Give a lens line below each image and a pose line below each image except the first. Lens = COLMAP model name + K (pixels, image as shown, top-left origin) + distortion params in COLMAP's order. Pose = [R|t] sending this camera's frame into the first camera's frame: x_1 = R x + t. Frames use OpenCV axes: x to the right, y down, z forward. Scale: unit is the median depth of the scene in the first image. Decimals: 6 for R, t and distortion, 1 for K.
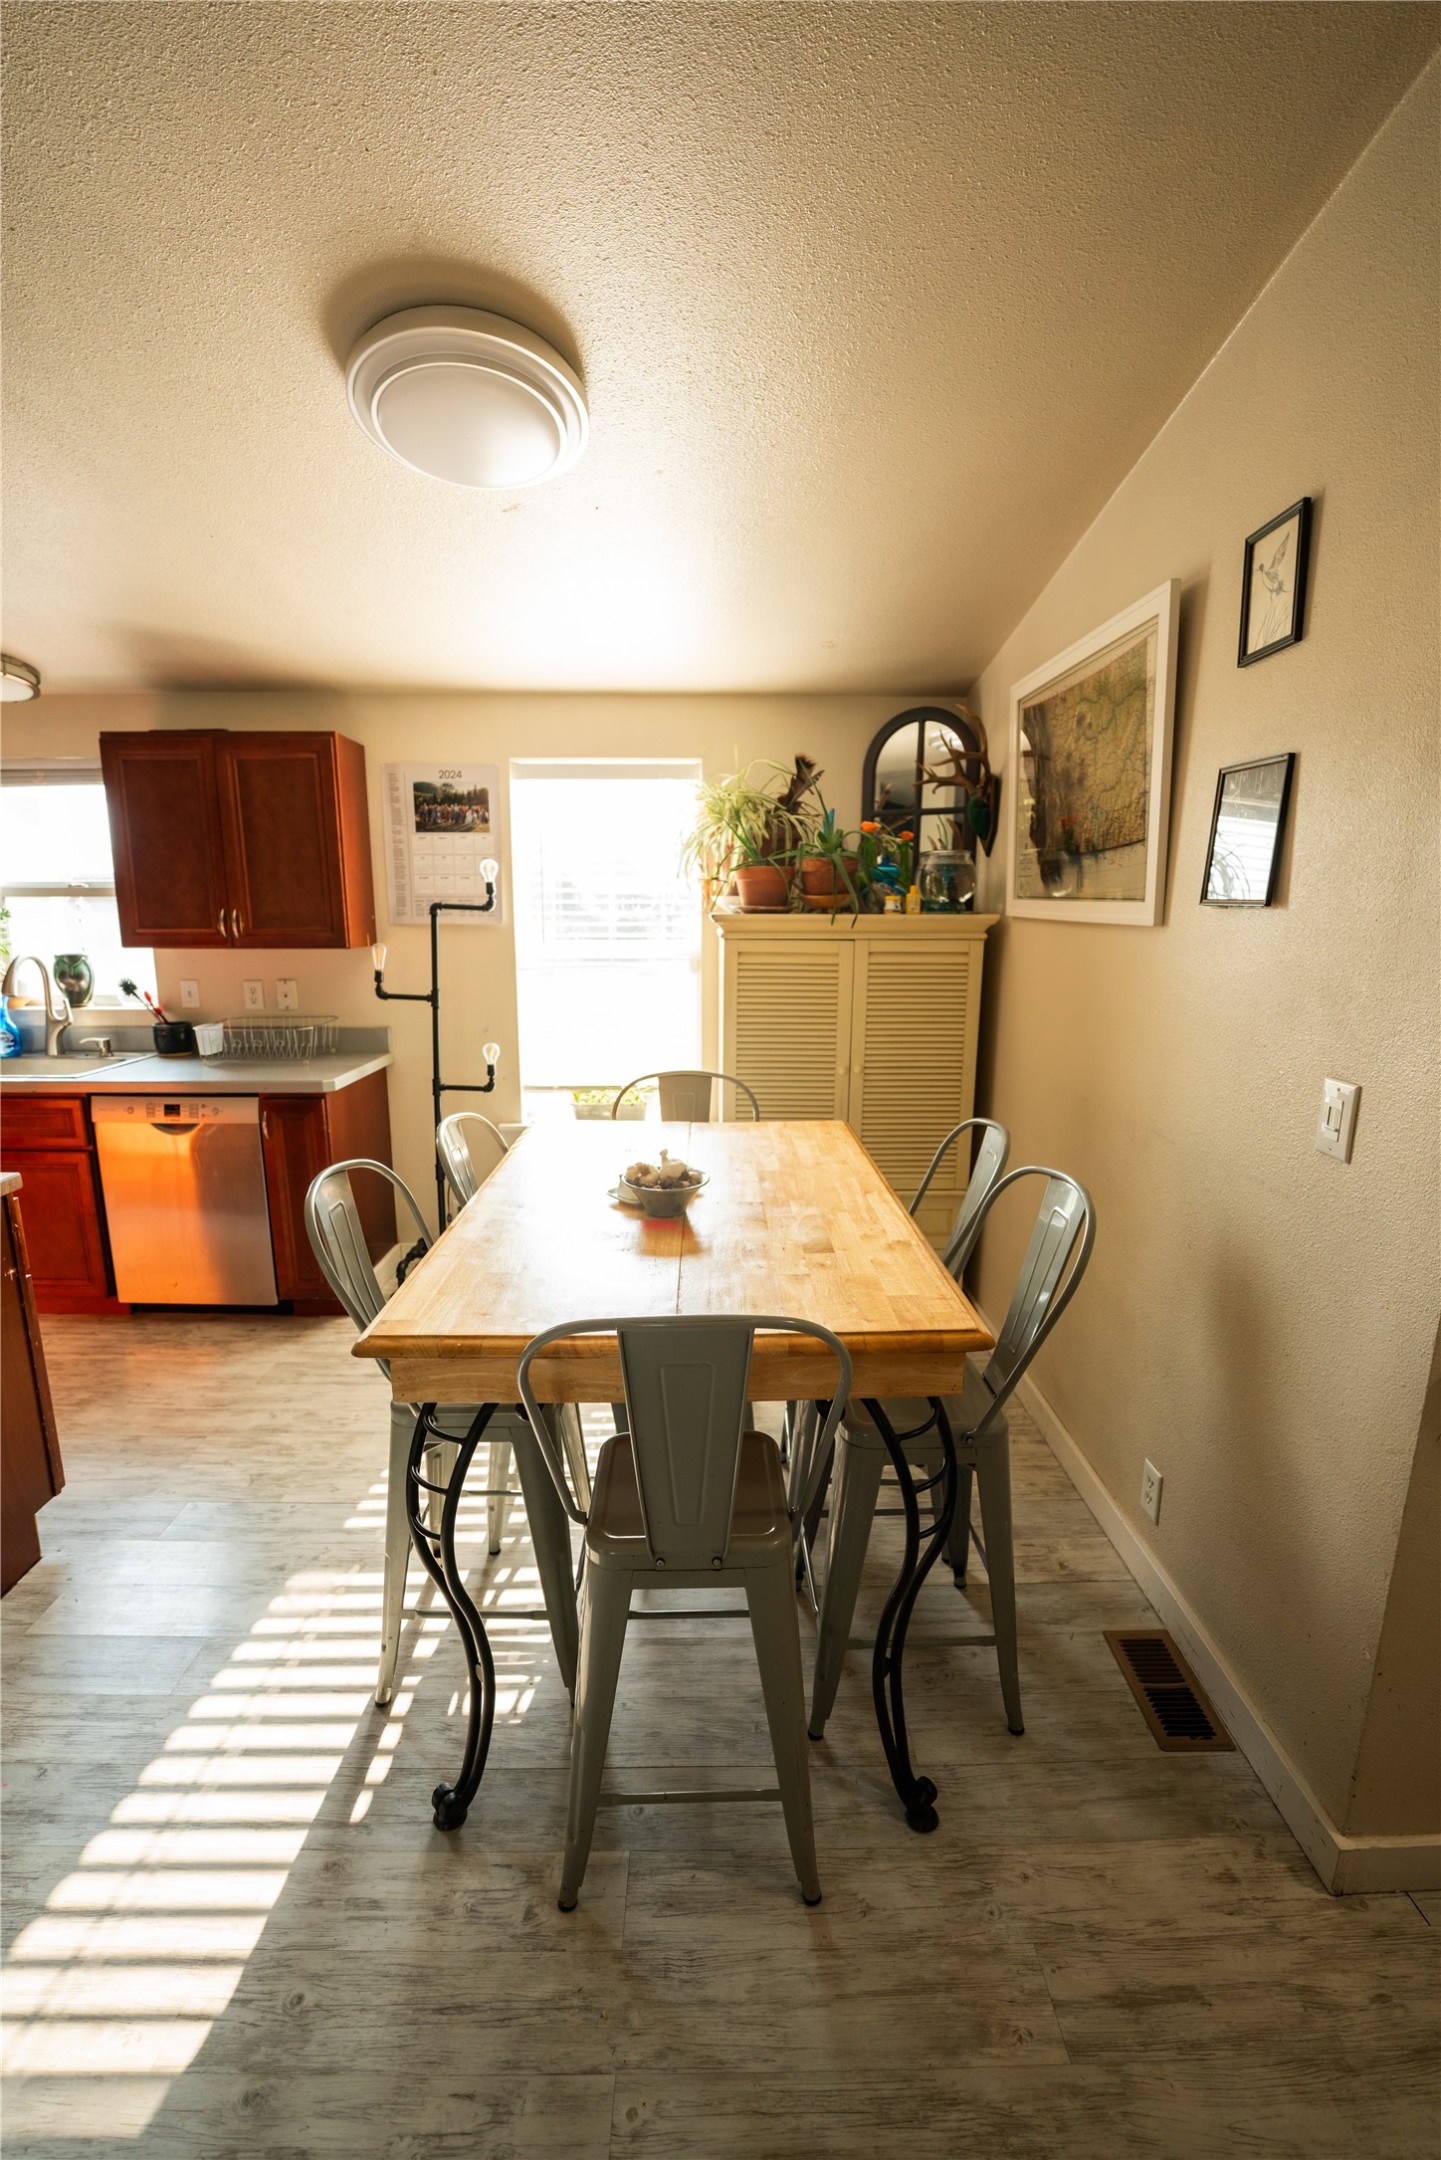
lens RADIAL K [[922.9, 0, 725.6], [0, 922.9, 1090.1], [0, 0, 1]] dist [-0.036440, 0.006142]
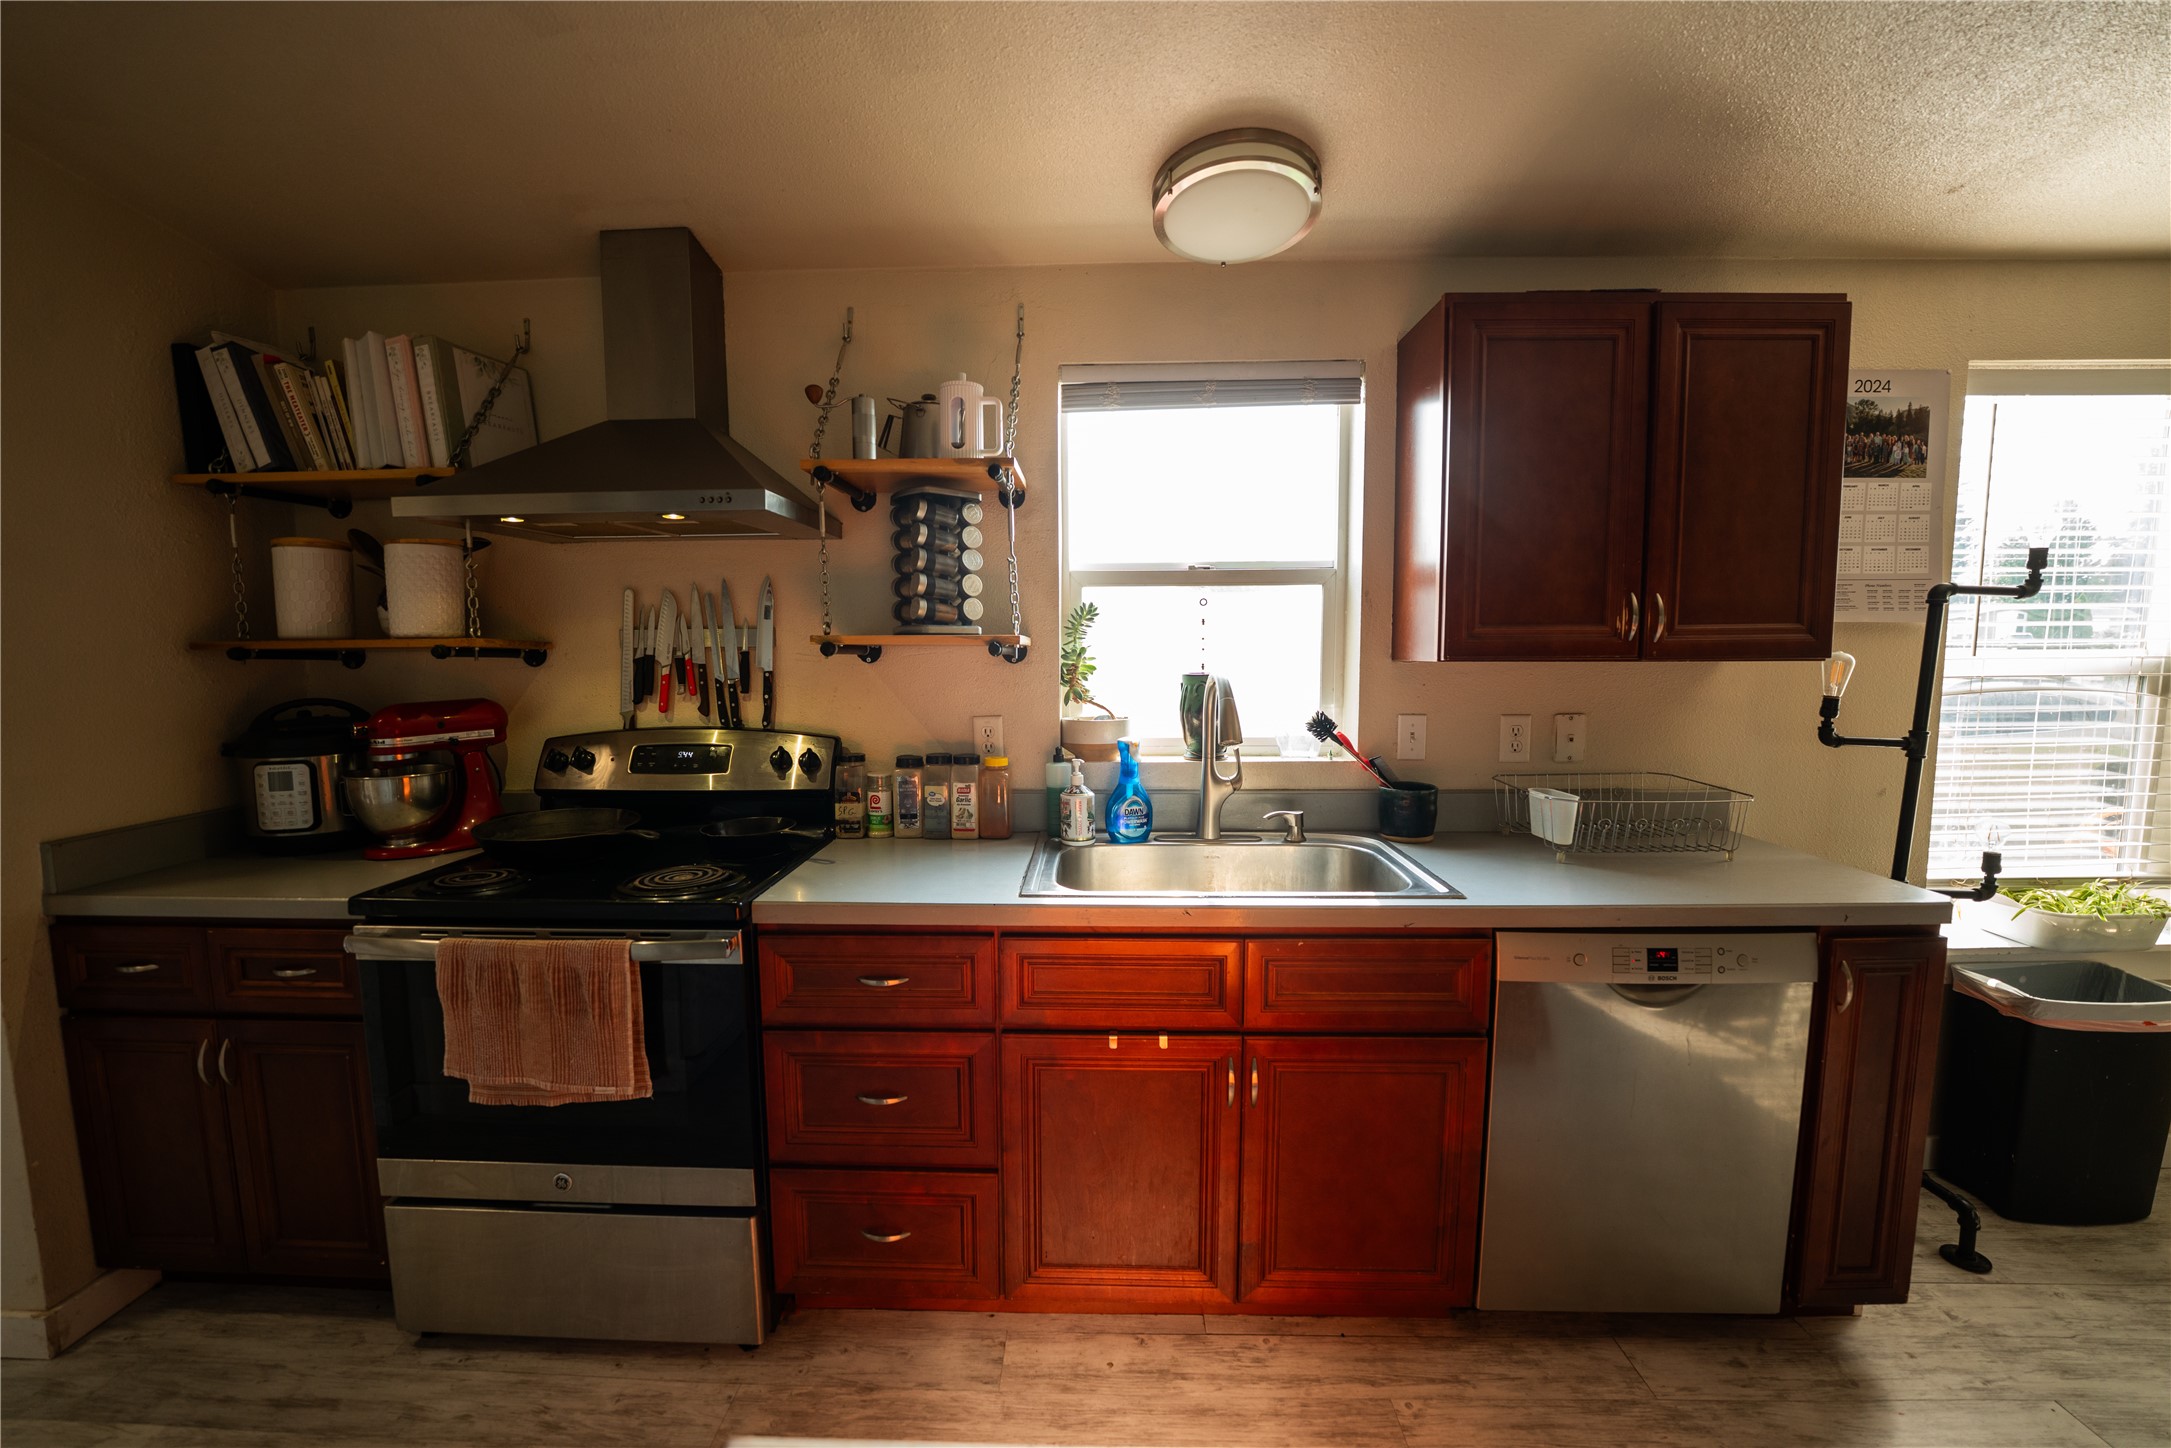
lens RADIAL K [[873.7, 0, 1069.0], [0, 873.7, 727.2], [0, 0, 1]] dist [-0.025050, 0.000334]
pose [[0.998680, -0.007945, -0.050752, -0.920785], [0.002941, 0.995191, -0.097908, -0.064019], [0.051286, 0.097629, 0.993901, 0.466904]]
